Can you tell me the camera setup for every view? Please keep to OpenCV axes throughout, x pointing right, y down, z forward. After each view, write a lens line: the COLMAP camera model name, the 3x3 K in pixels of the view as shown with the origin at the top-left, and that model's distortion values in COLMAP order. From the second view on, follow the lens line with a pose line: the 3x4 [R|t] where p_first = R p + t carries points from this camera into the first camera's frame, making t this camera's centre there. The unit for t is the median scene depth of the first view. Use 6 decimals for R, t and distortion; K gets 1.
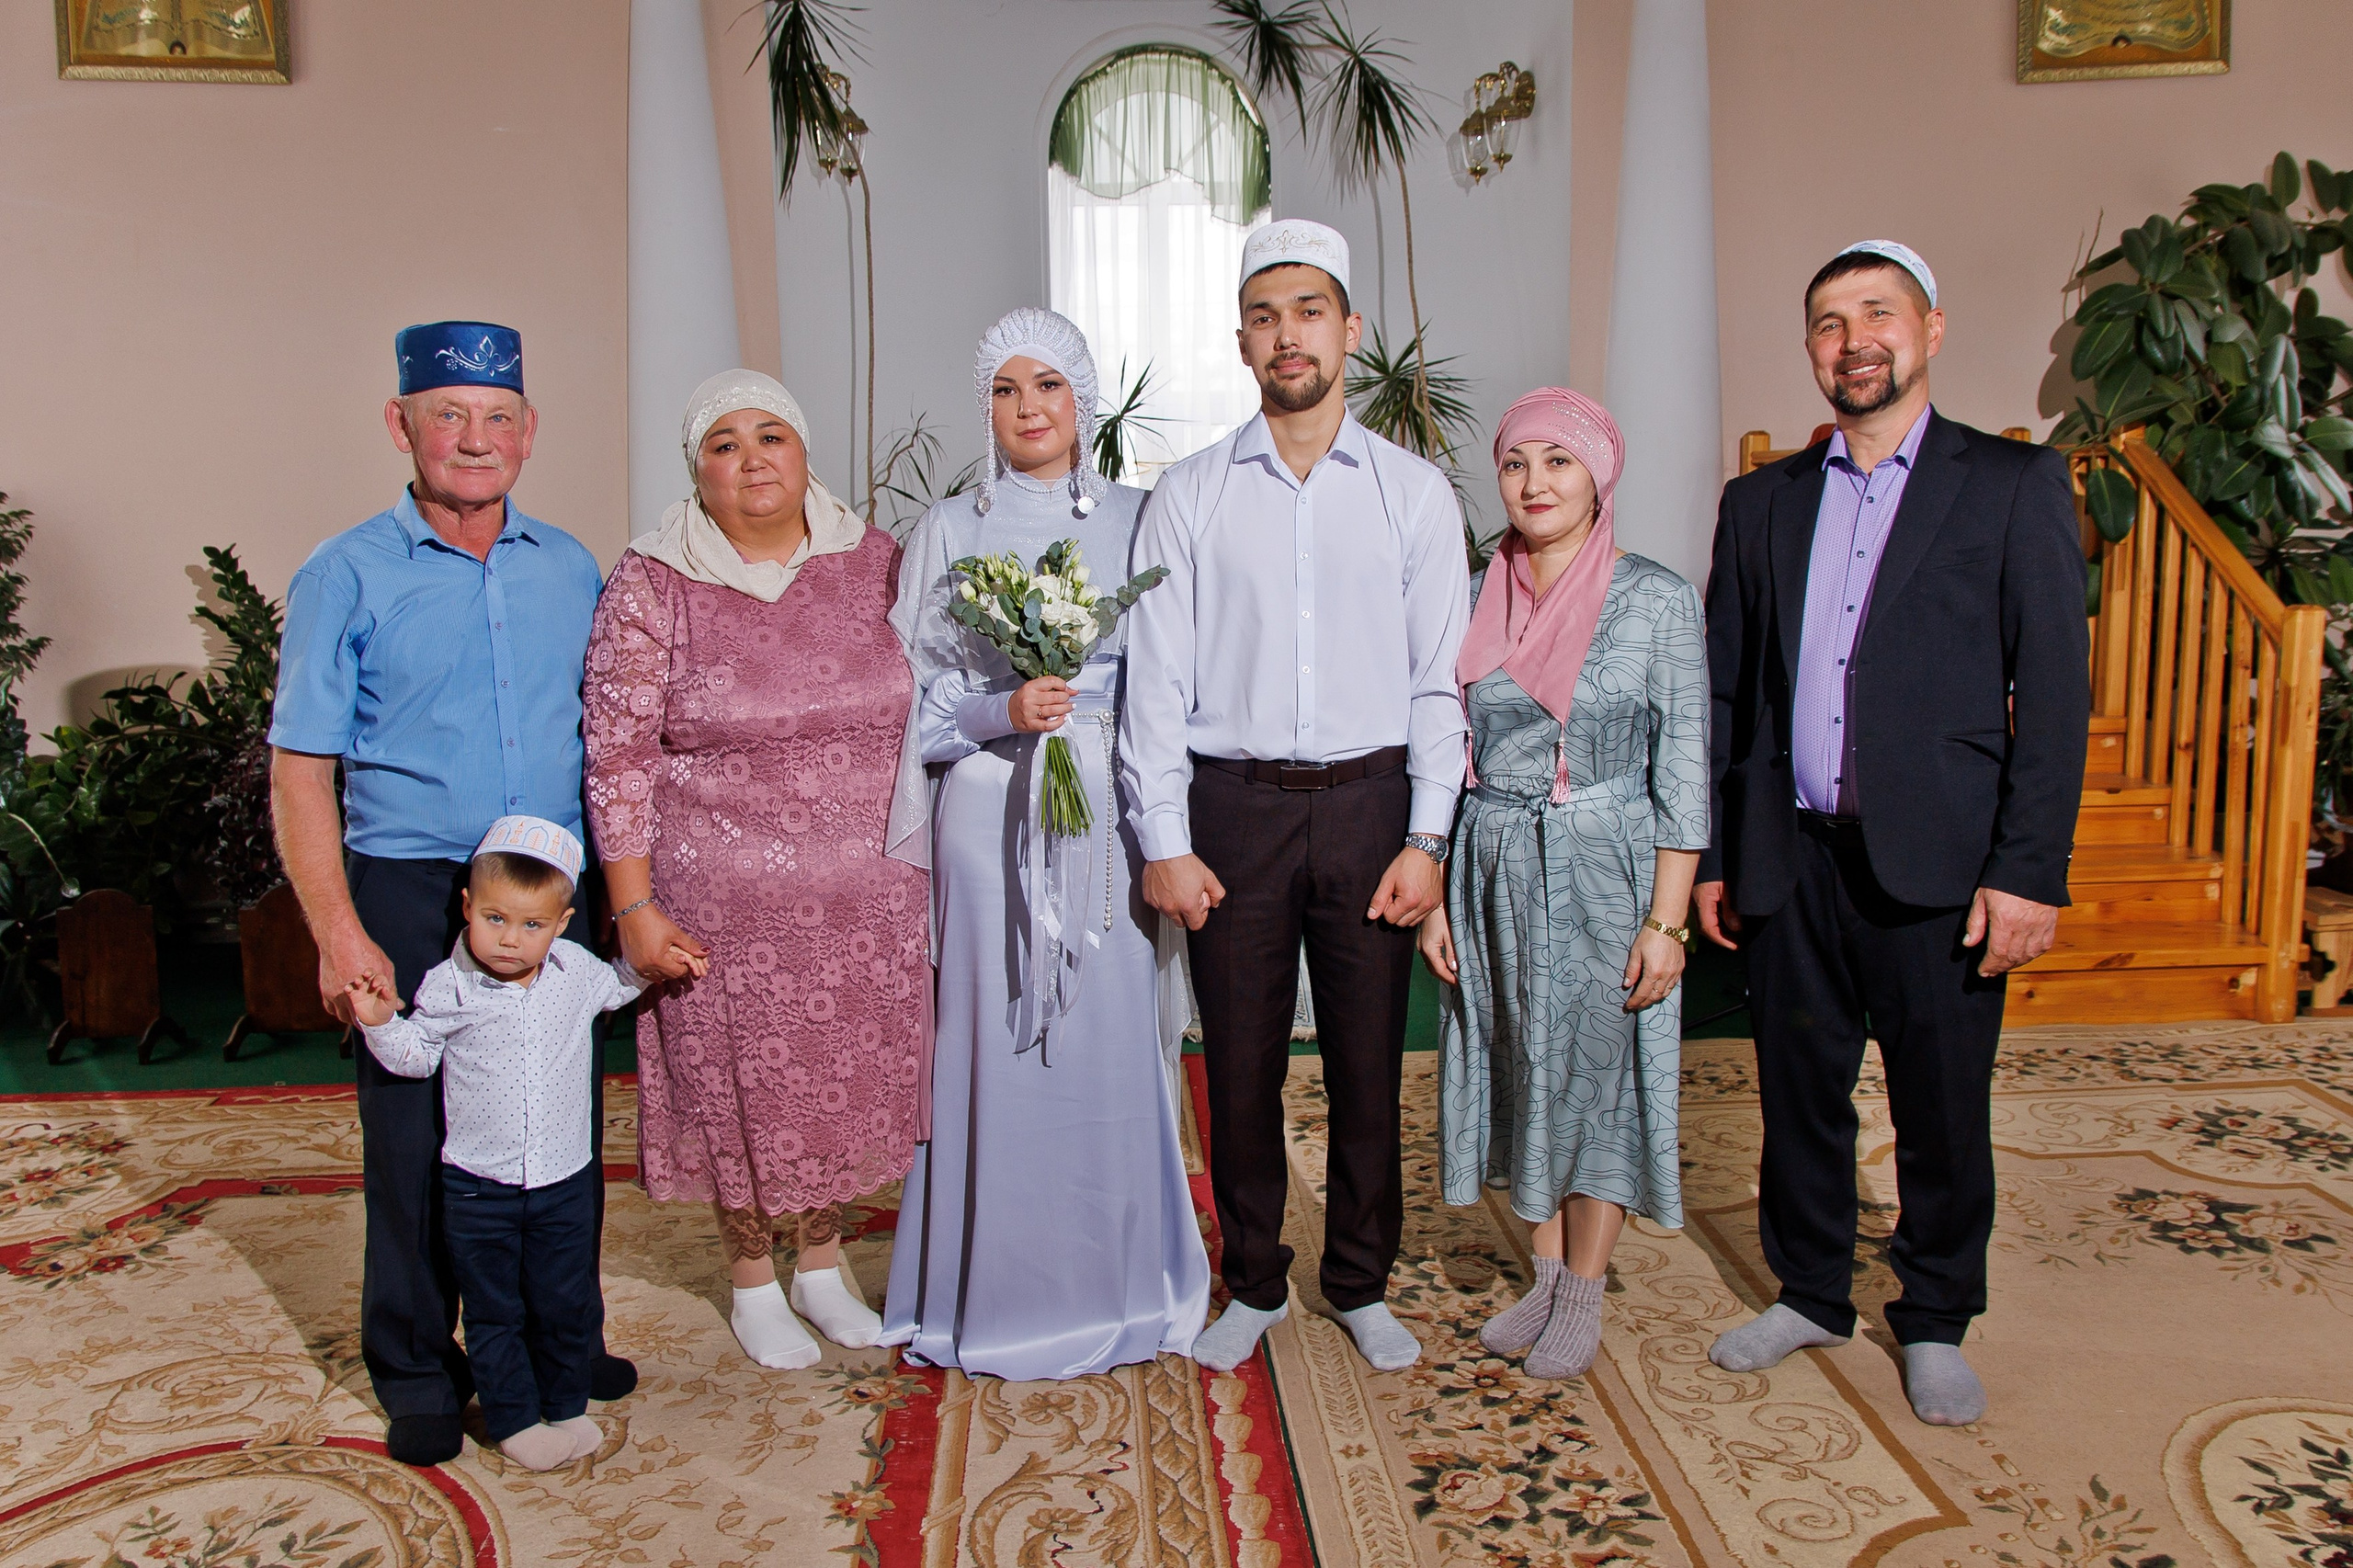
lens RADIAL K [[1962.7, 0, 1176.5], [0, 1962.7, 784.0], [0, 0, 1]] dist [0.018069, -0.061137]
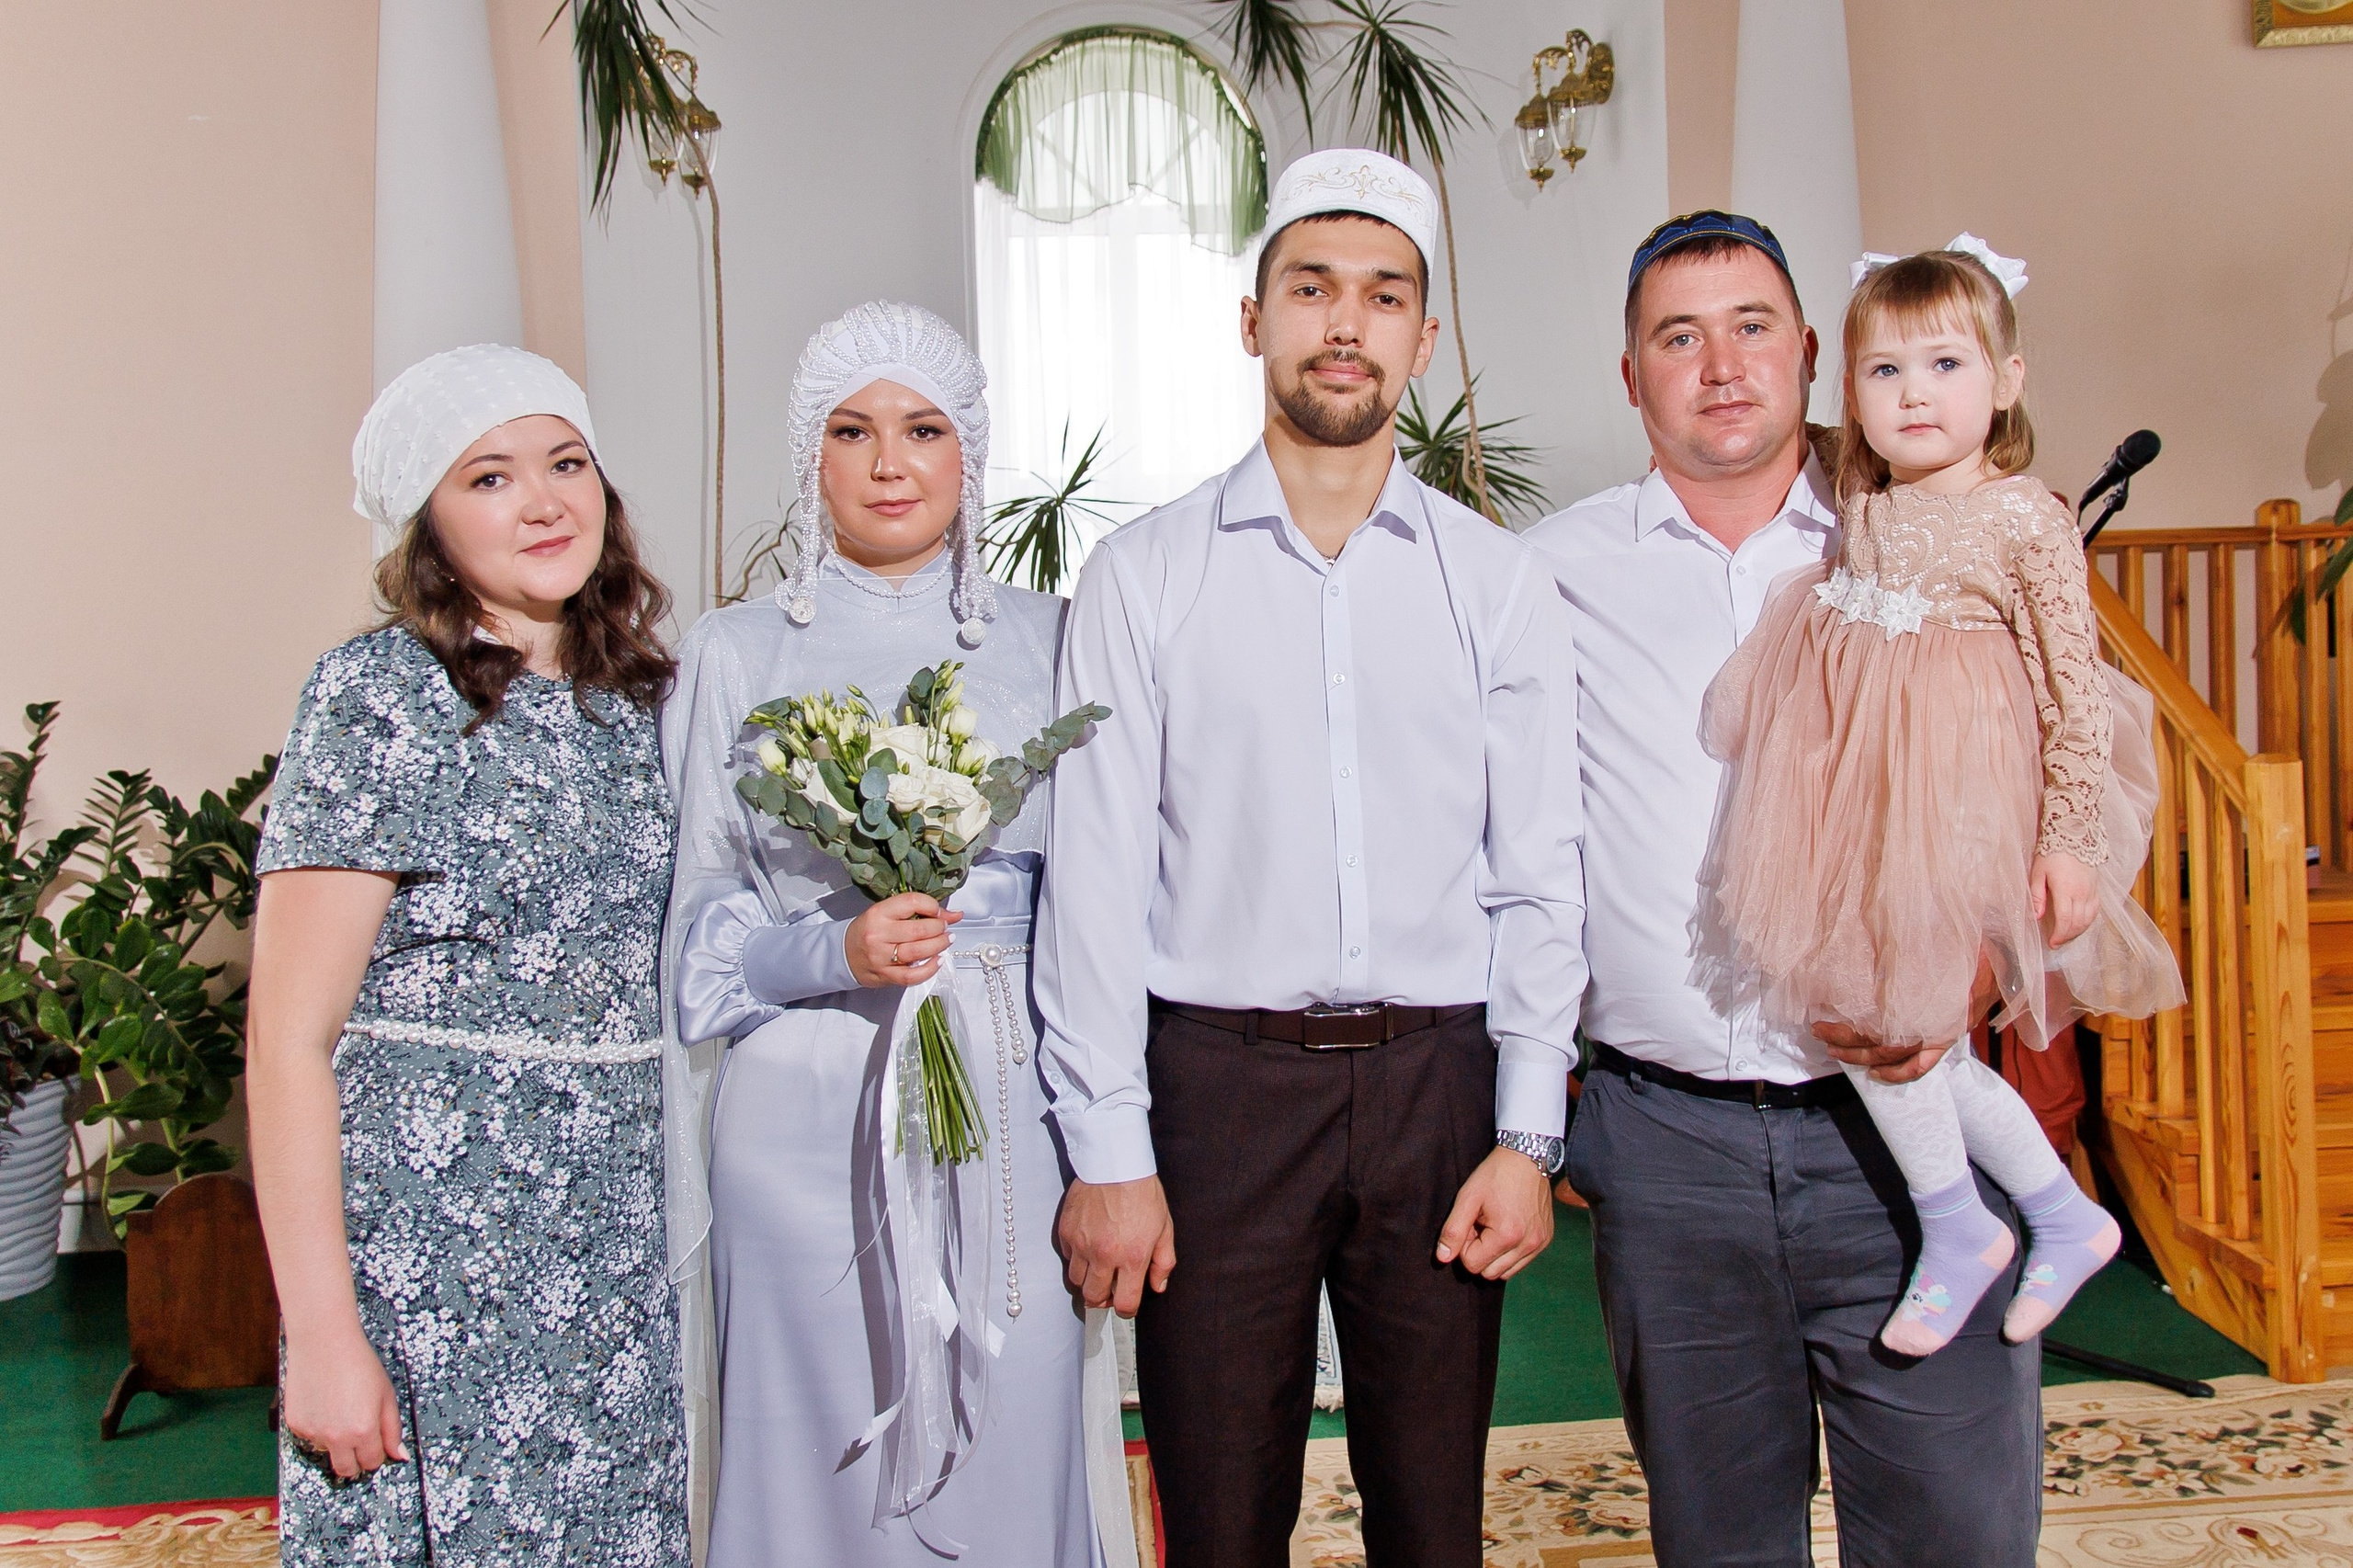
lens RADIAL K [[2214.9, 0, 1267.7], [0, 2214.9, 713.0], [0, 0, 1]] dist [0.019396, -0.058495]
pose [[0.999365, -0.015077, 0.032298, 0.030256], [0.018371, 0.994381, -0.104258, -0.033475], [-0.030545, 0.104785, 0.994026, 0.295486]]
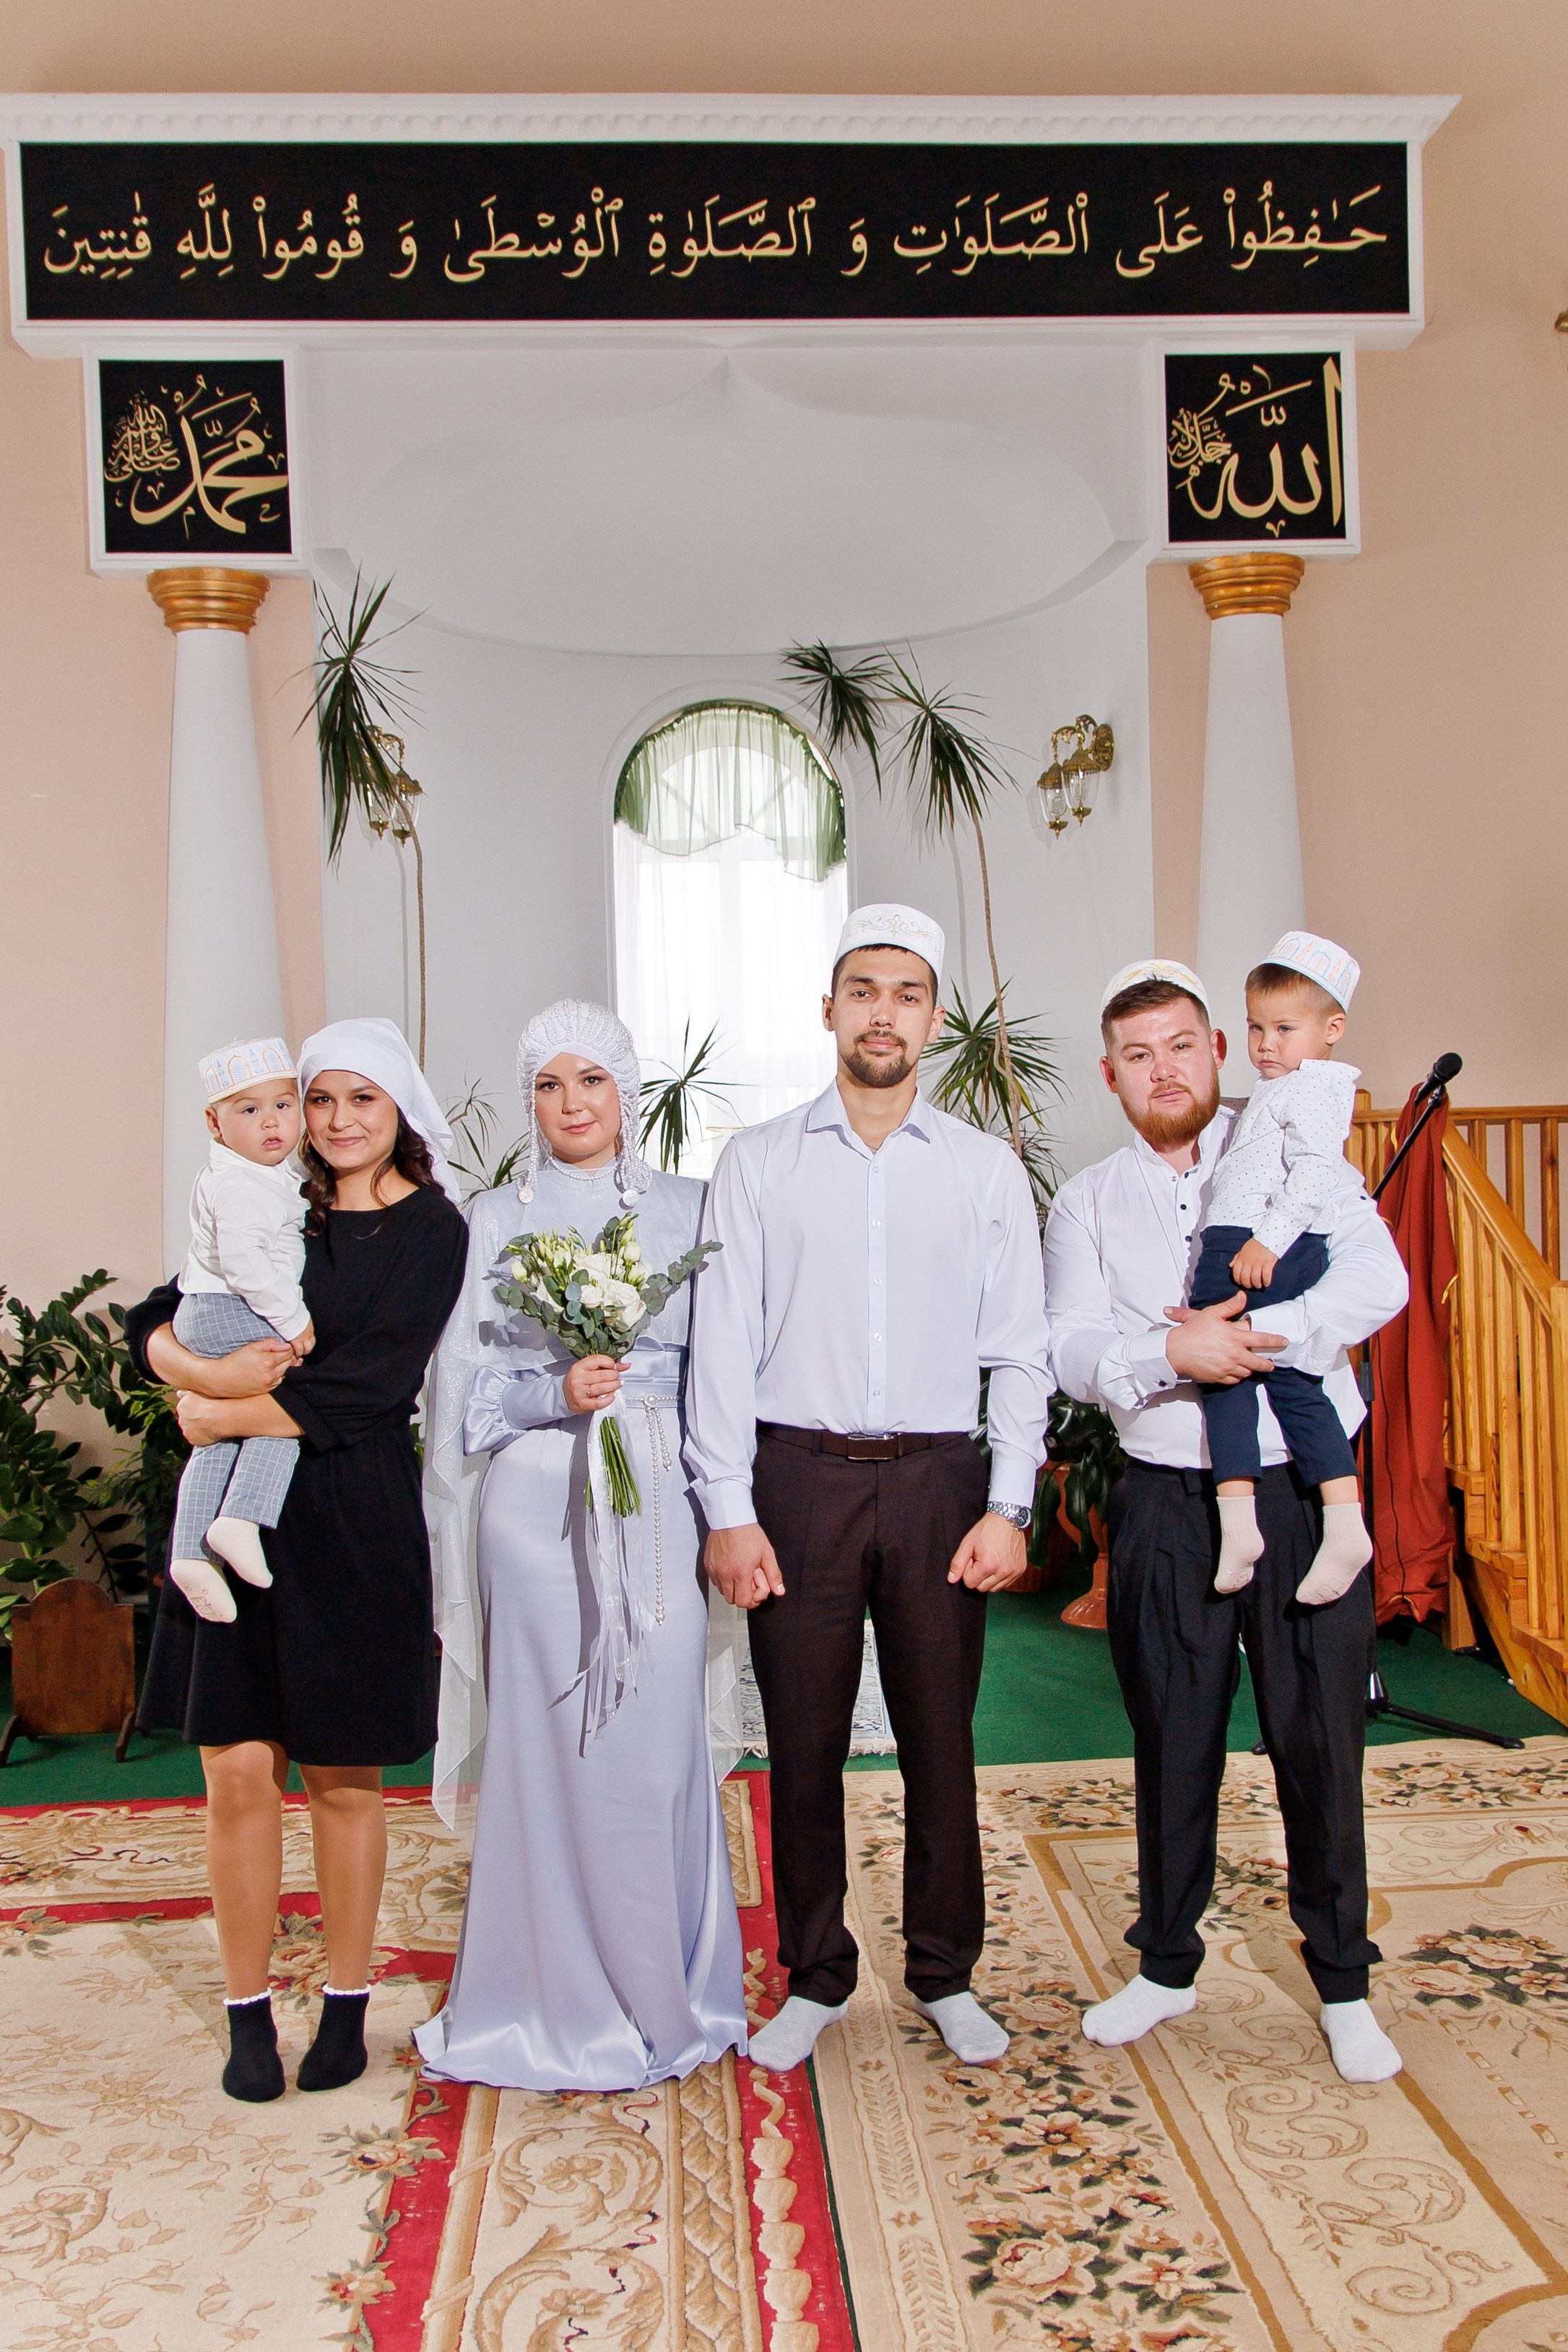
lens RADIAL K [[2139.8, 0, 795.0], [0, 2139.8, 1209.3], [0, 0, 1]] dist [0.018049, -0.062648]
pose [[0.999935, -0.011171, 0.002317, 0.033368], [0.011367, 0.992914, -0.118294, -0.004888], [-0.000980, 0.118312, 0.992976, -0.027383]]
